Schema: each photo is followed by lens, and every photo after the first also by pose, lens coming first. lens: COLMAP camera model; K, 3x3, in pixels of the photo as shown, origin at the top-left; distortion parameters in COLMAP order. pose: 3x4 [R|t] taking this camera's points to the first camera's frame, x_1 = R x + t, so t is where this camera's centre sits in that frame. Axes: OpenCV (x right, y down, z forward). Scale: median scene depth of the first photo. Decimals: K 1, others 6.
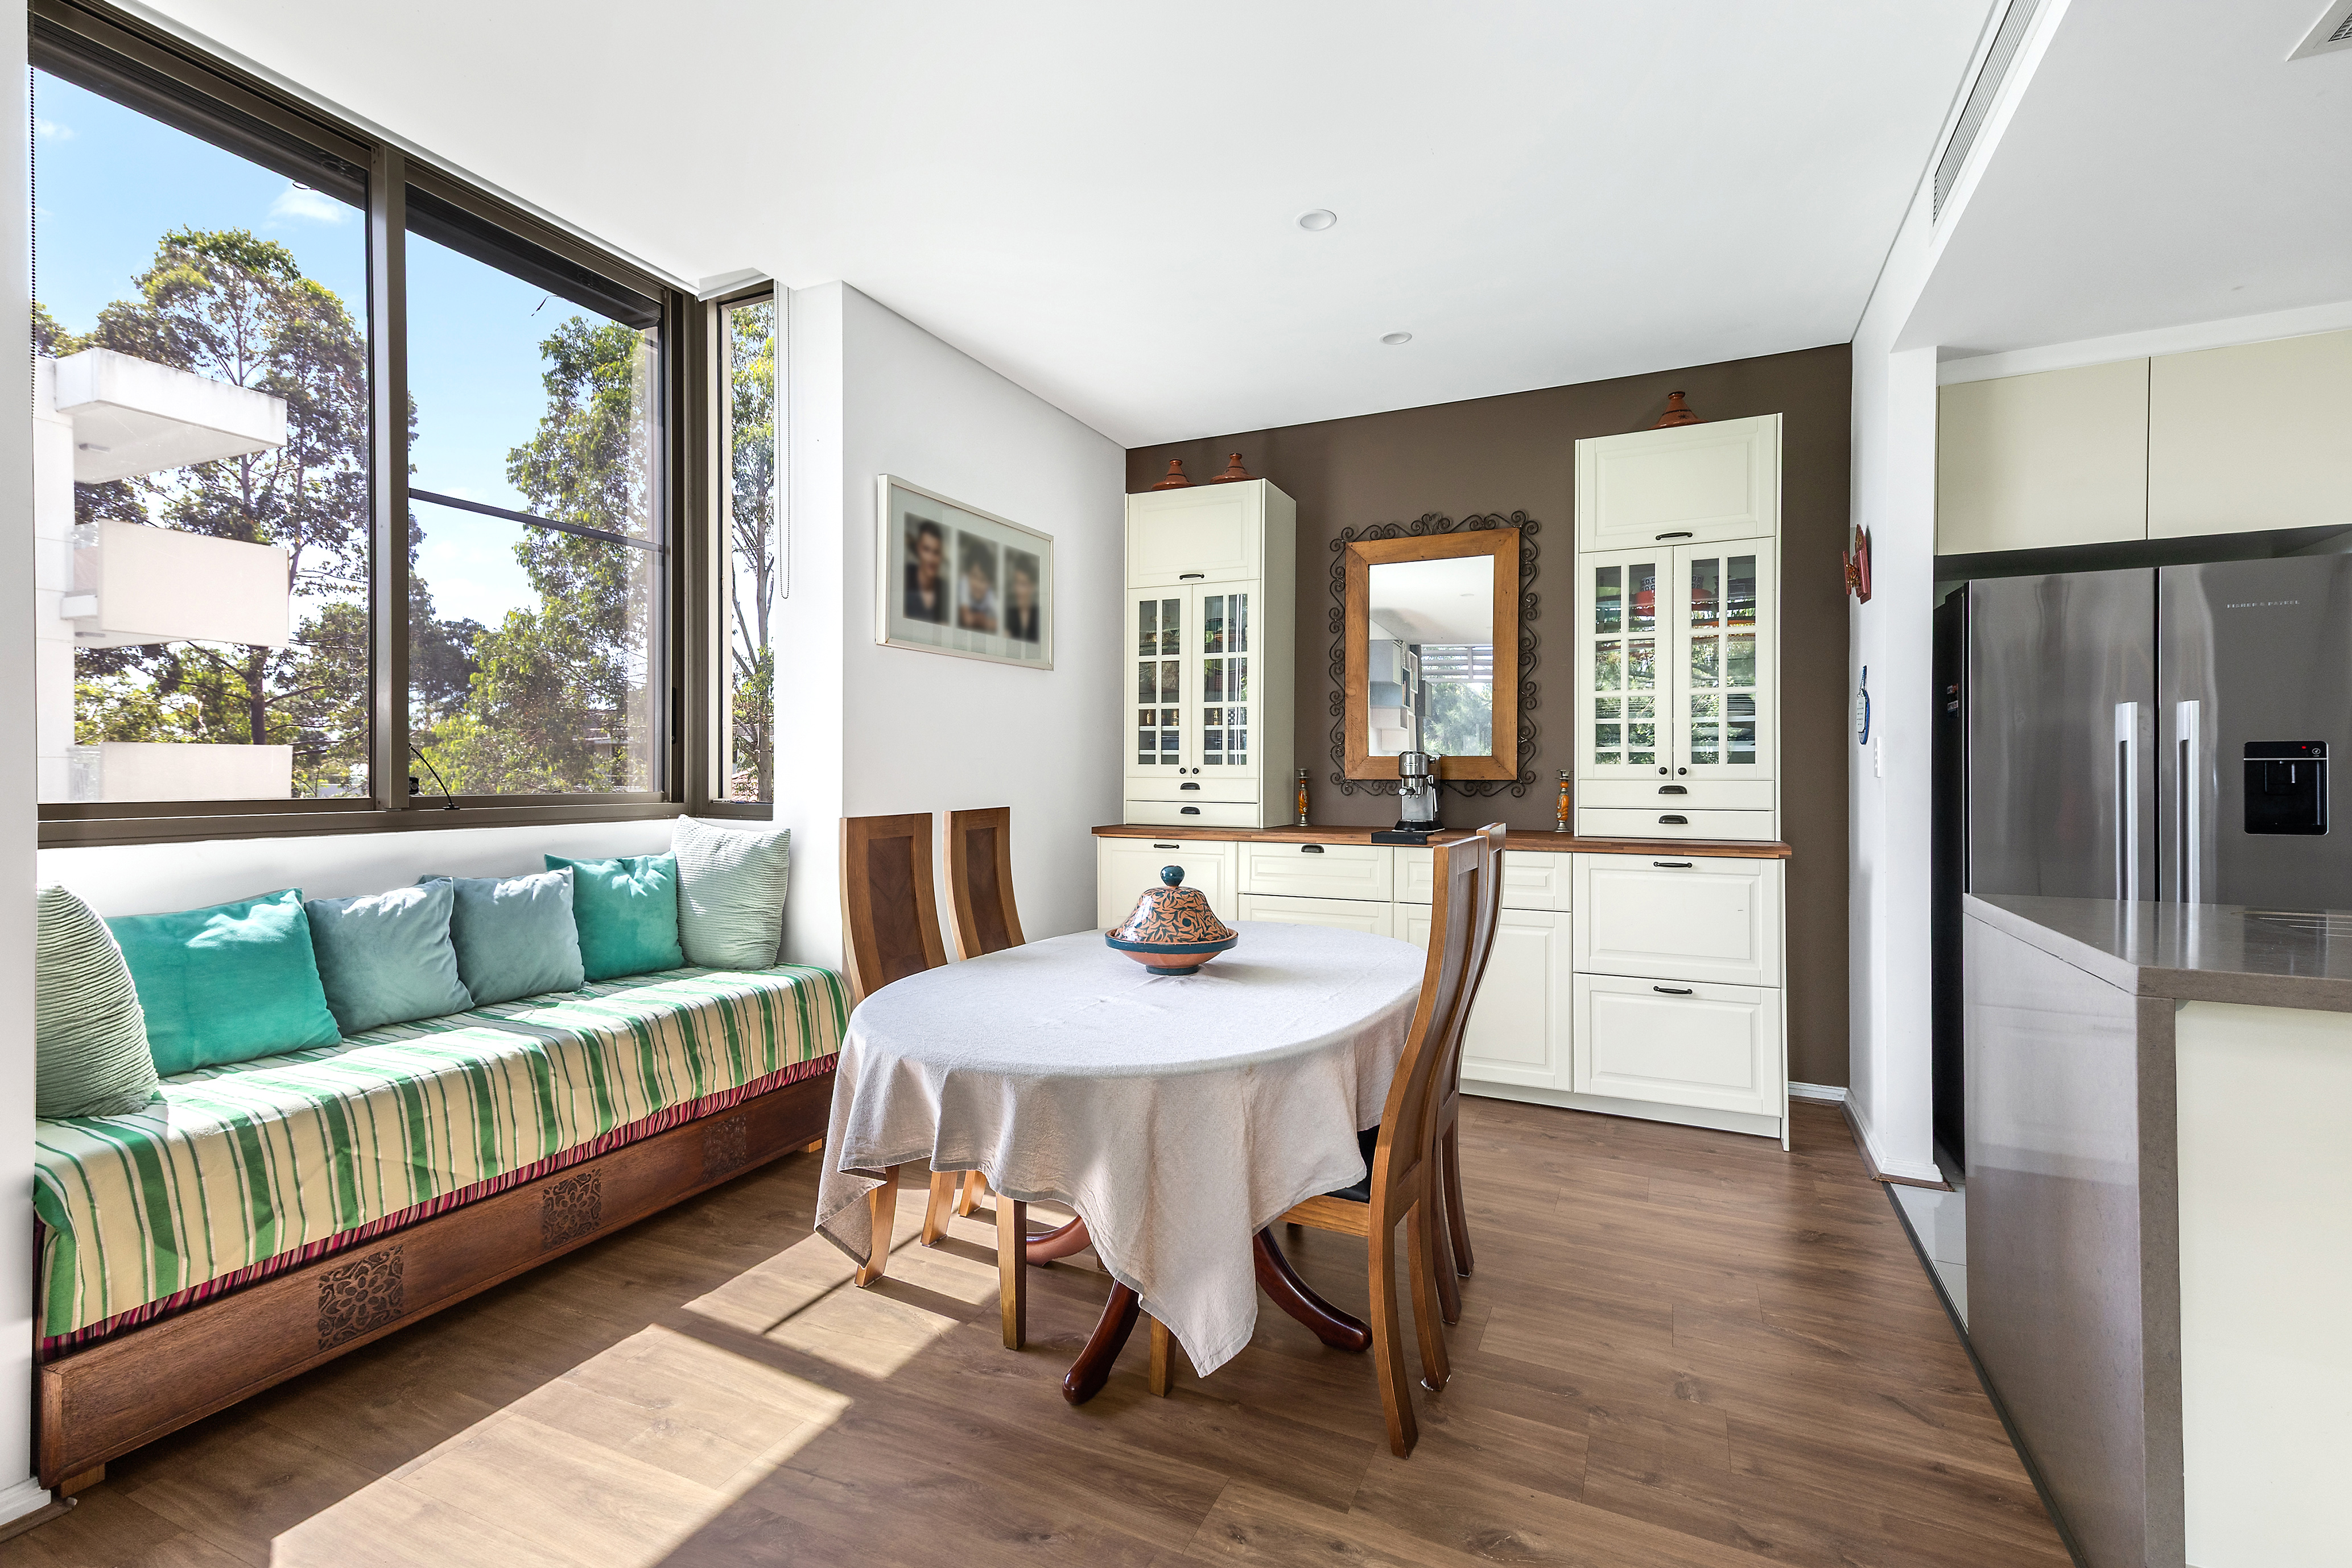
lens RADIAL K [[1021.3, 0, 1178.1], [0, 1021.3, 777.0], [0, 0, 1]] dist [0.001784, 0.000654]
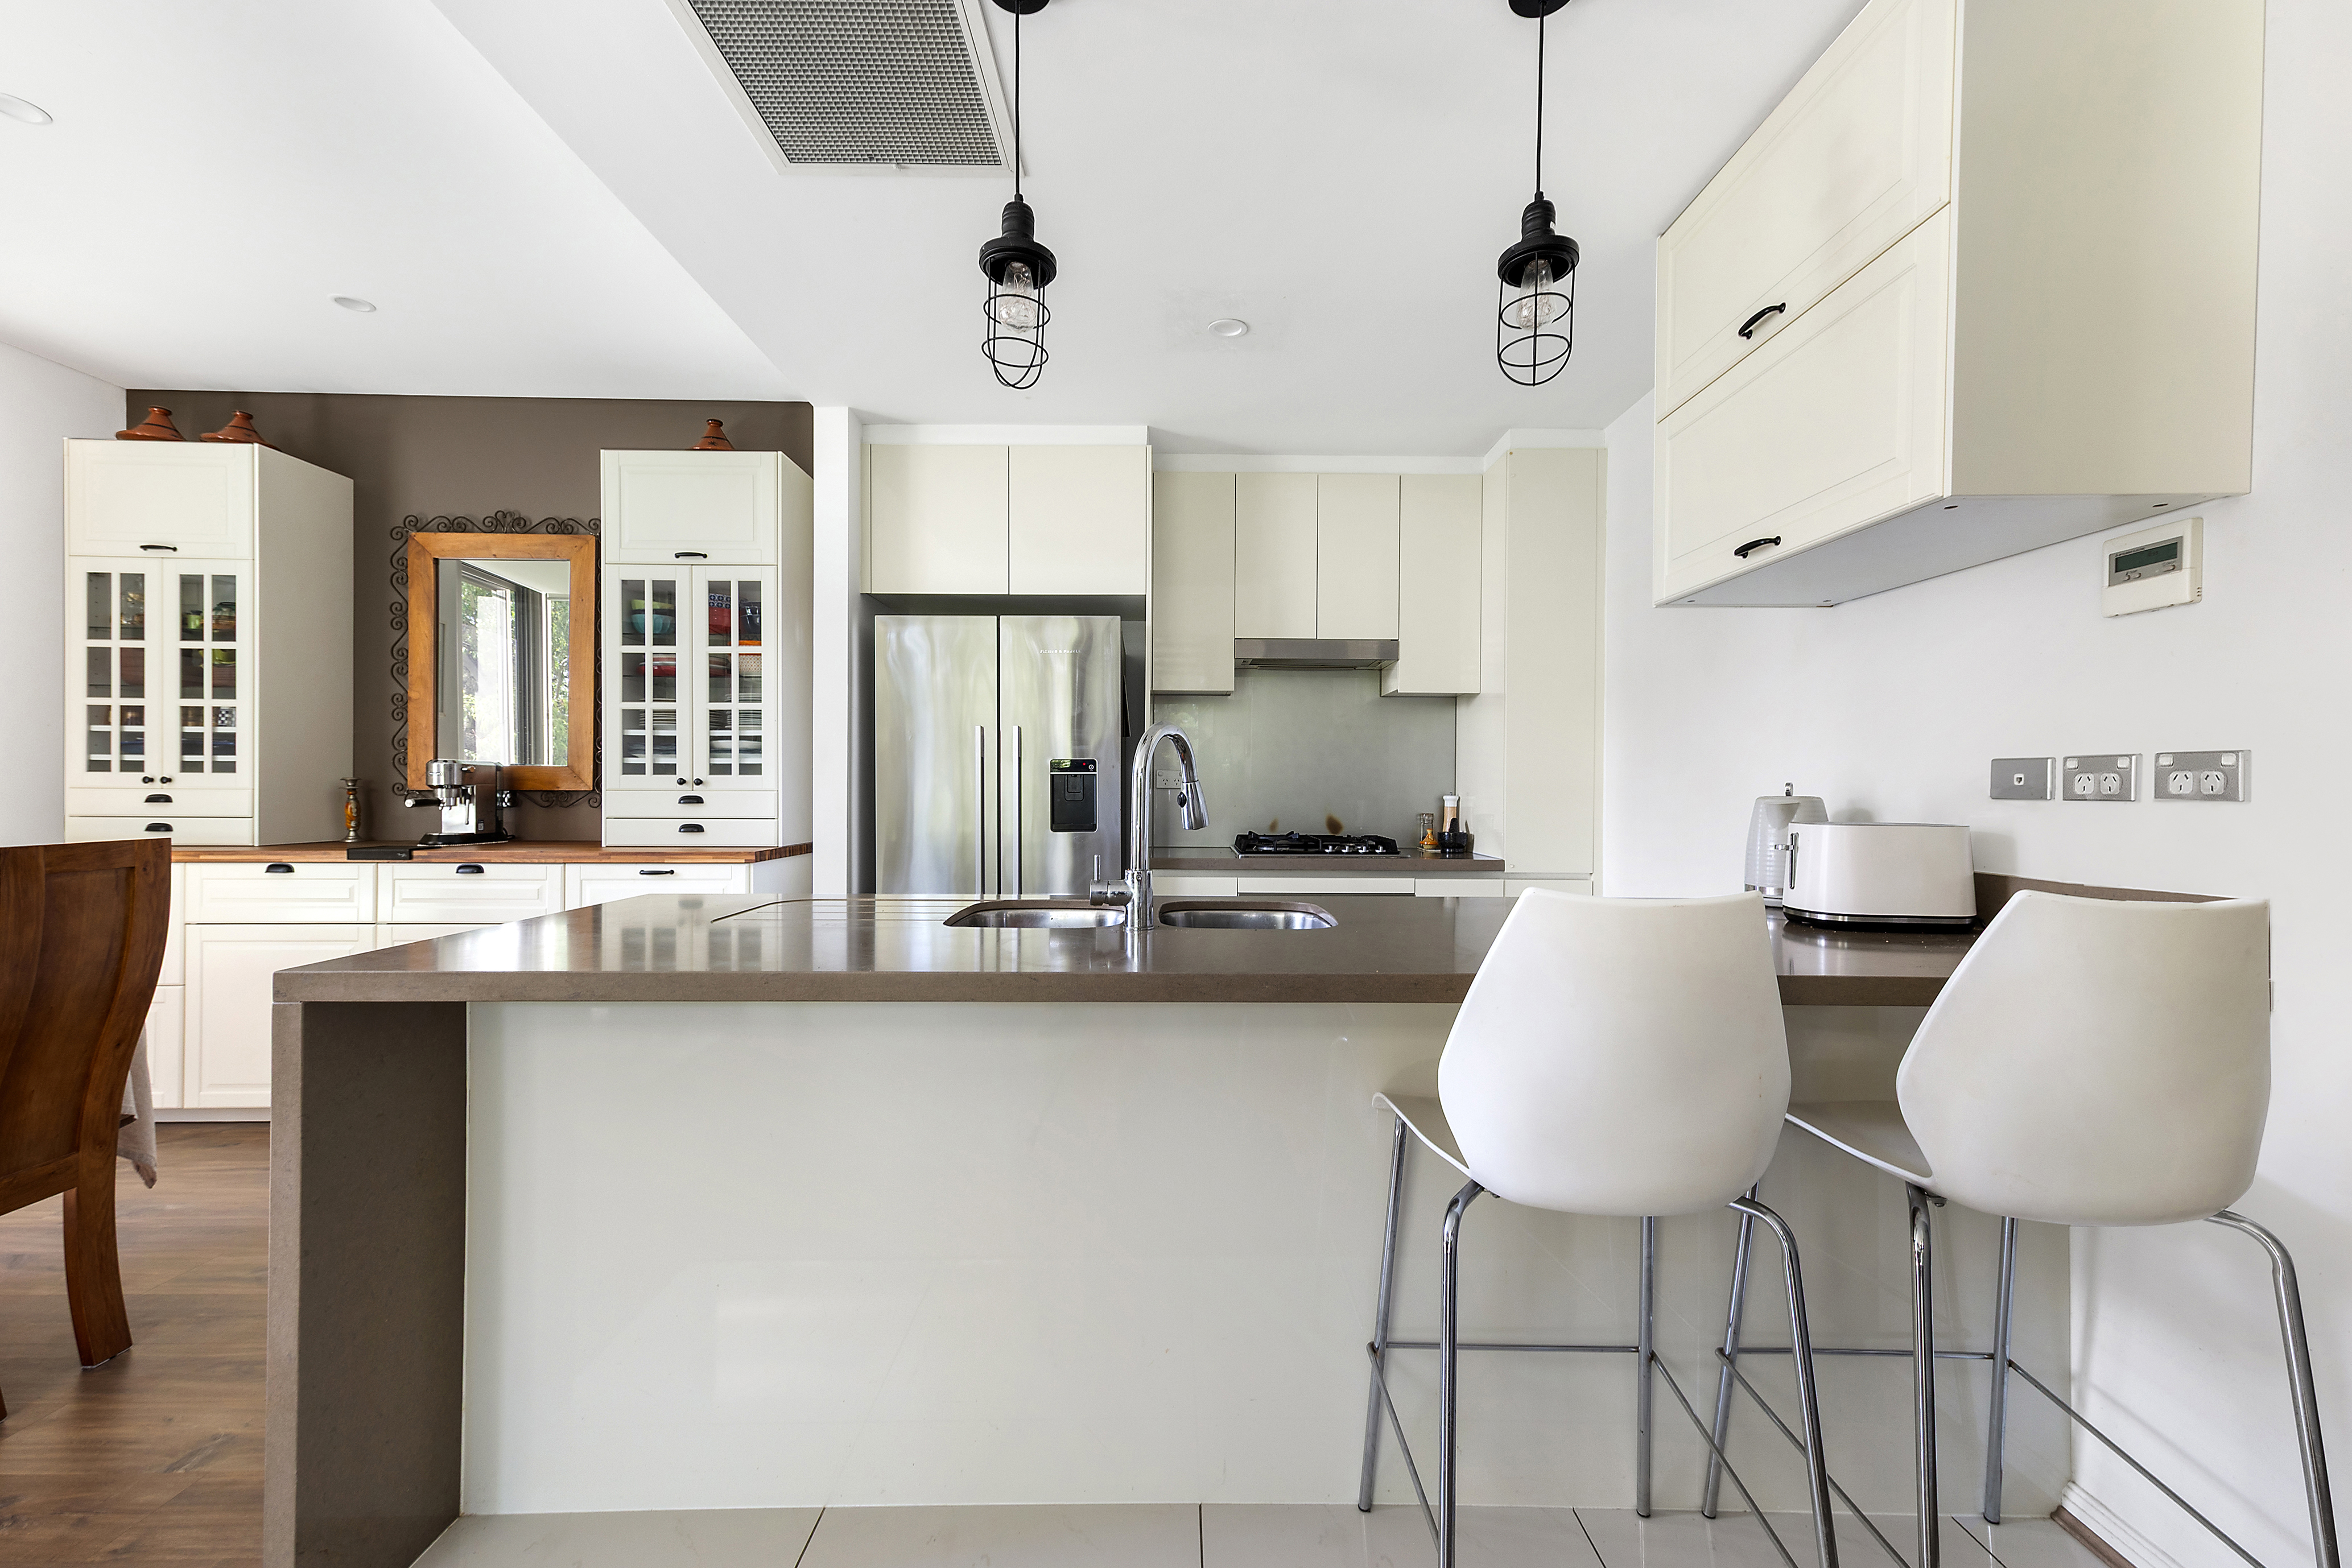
lens RADIAL K [[1021.3, 0, 1187.7], [0, 1021.3, 781.1], [0, 0, 1]] dist [0.001784, 0.000654]
pose [[0.894342, 0.003291, 0.447372, 0.397743], [-0.000113, 0.999975, -0.007130, 0.000770], [-0.447384, 0.006326, 0.894320, -0.132875]]
